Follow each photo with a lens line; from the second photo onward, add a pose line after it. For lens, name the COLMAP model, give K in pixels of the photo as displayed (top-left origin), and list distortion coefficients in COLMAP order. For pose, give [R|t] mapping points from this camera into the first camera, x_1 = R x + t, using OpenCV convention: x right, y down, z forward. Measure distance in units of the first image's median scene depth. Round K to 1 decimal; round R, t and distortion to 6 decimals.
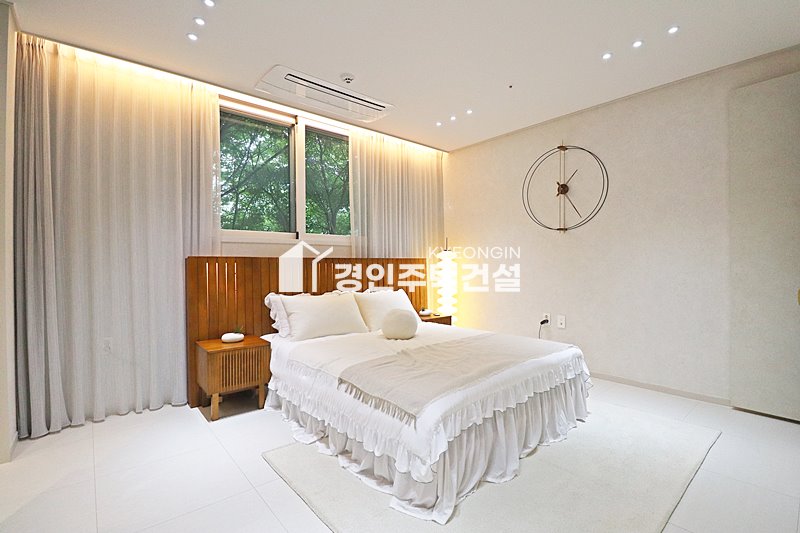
lens RADIAL K [[367.1, 0, 404.3], [0, 367.1, 262.4], [0, 0, 1]] dist [-0.004296, -0.011284]
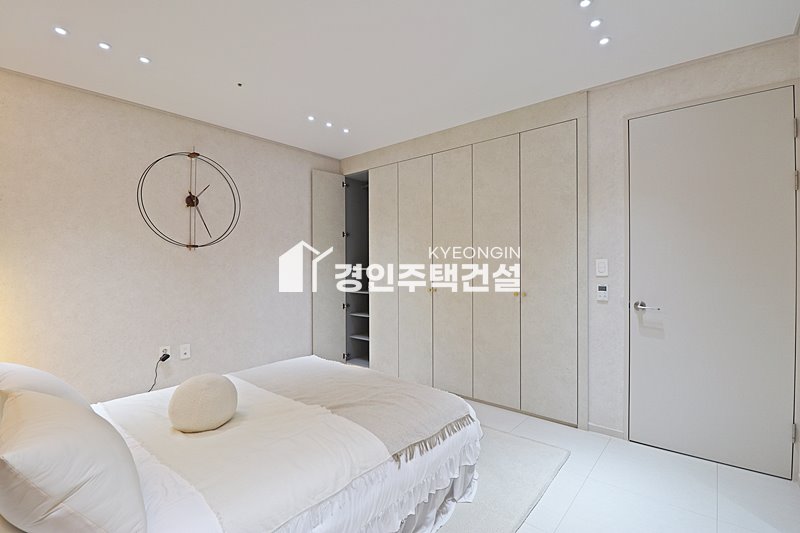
lens RADIAL K [[367.1, 0, 404.7], [0, 367.1, 268.1], [0, 0, 1]] dist [-0.004296, -0.011284]
pose [[-0.158902, 0.002045, 0.987292, -0.521575], [0.002946, 0.999994, -0.001597, -0.033990], [-0.987290, 0.002654, -0.158907, 0.629420]]
